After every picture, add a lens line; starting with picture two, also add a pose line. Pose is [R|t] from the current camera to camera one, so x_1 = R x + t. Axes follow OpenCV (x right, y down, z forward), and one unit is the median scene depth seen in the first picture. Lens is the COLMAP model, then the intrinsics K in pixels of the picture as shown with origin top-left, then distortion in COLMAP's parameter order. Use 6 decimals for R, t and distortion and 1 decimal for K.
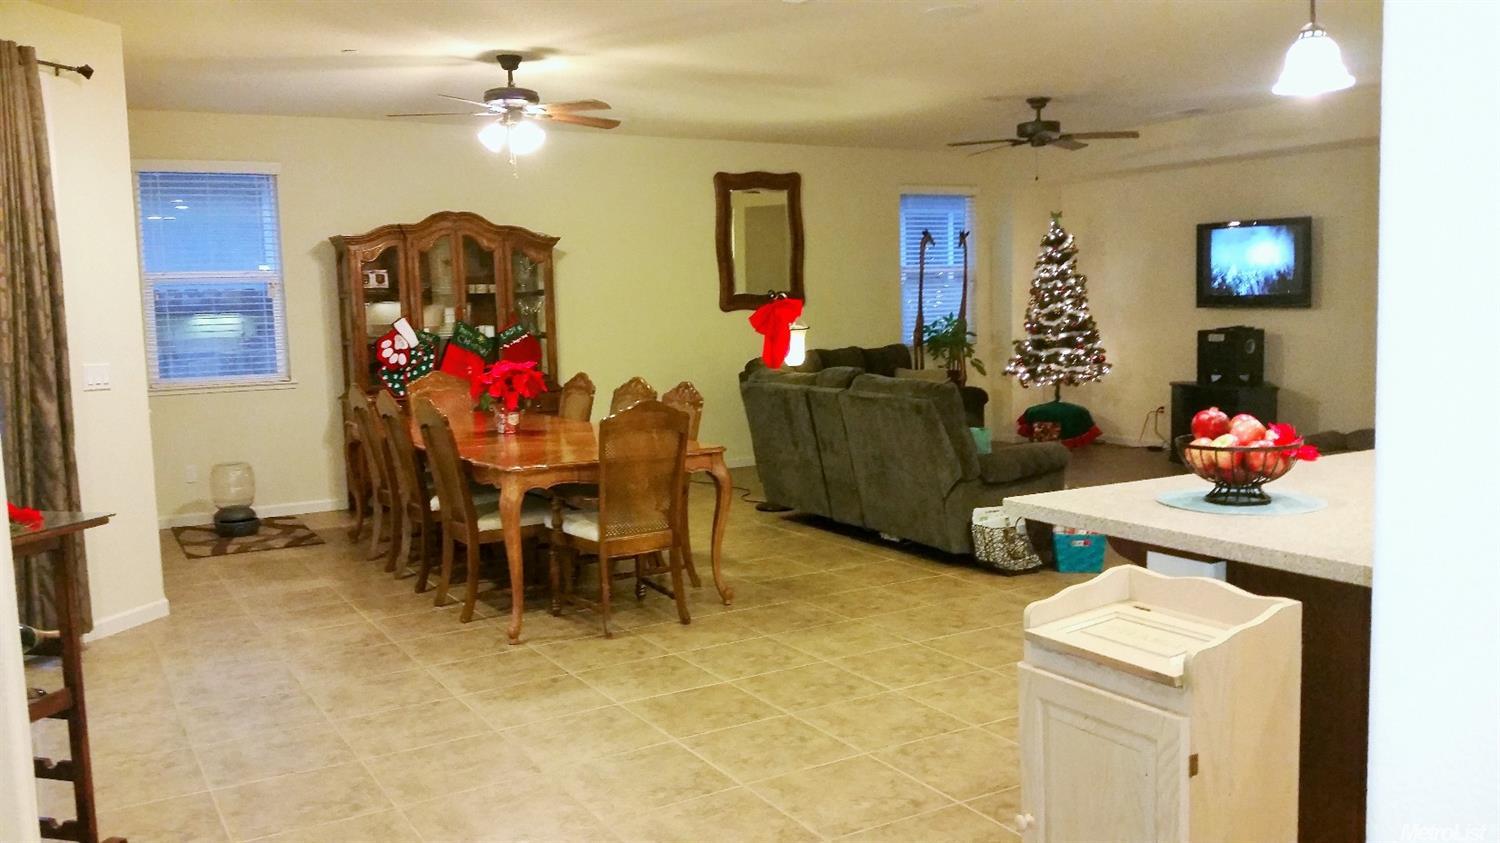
lens RADIAL K [[1237.6, 0, 755.8], [0, 1237.6, 441.2], [0, 0, 1]] dist [0.128184, -0.328919]
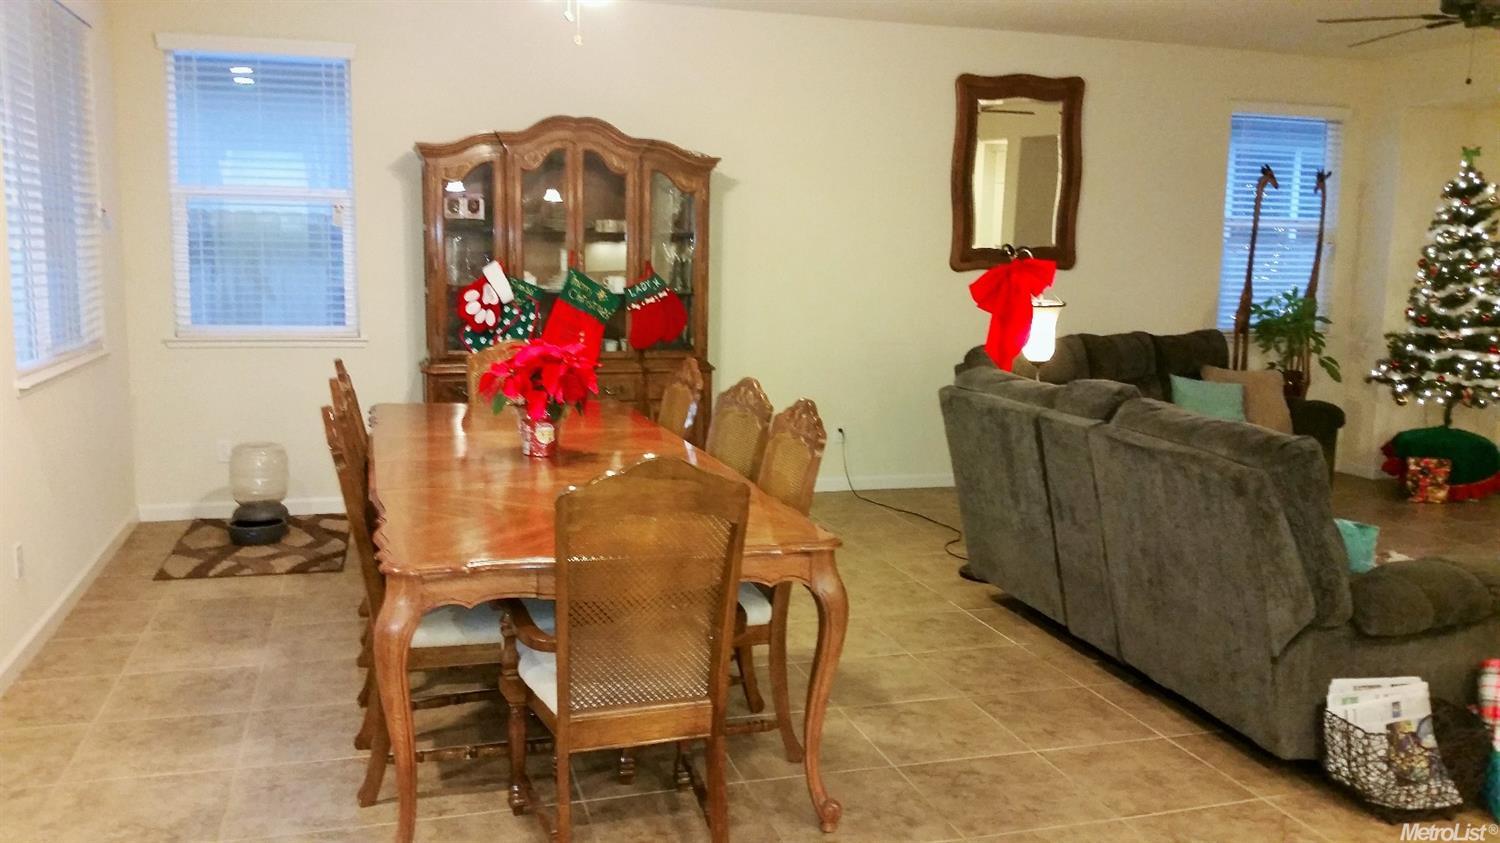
lens RADIAL K [[1237.6, 0, 755.8], [0, 1237.6, 441.2], [0, 0, 1]] dist [0.128184, -0.328919]
pose [[0.971321, 0.079168, -0.224206, 0.036461], [-0.069868, 0.996346, 0.049126, -0.039551], [0.227276, -0.032053, 0.973303, 0.316487]]
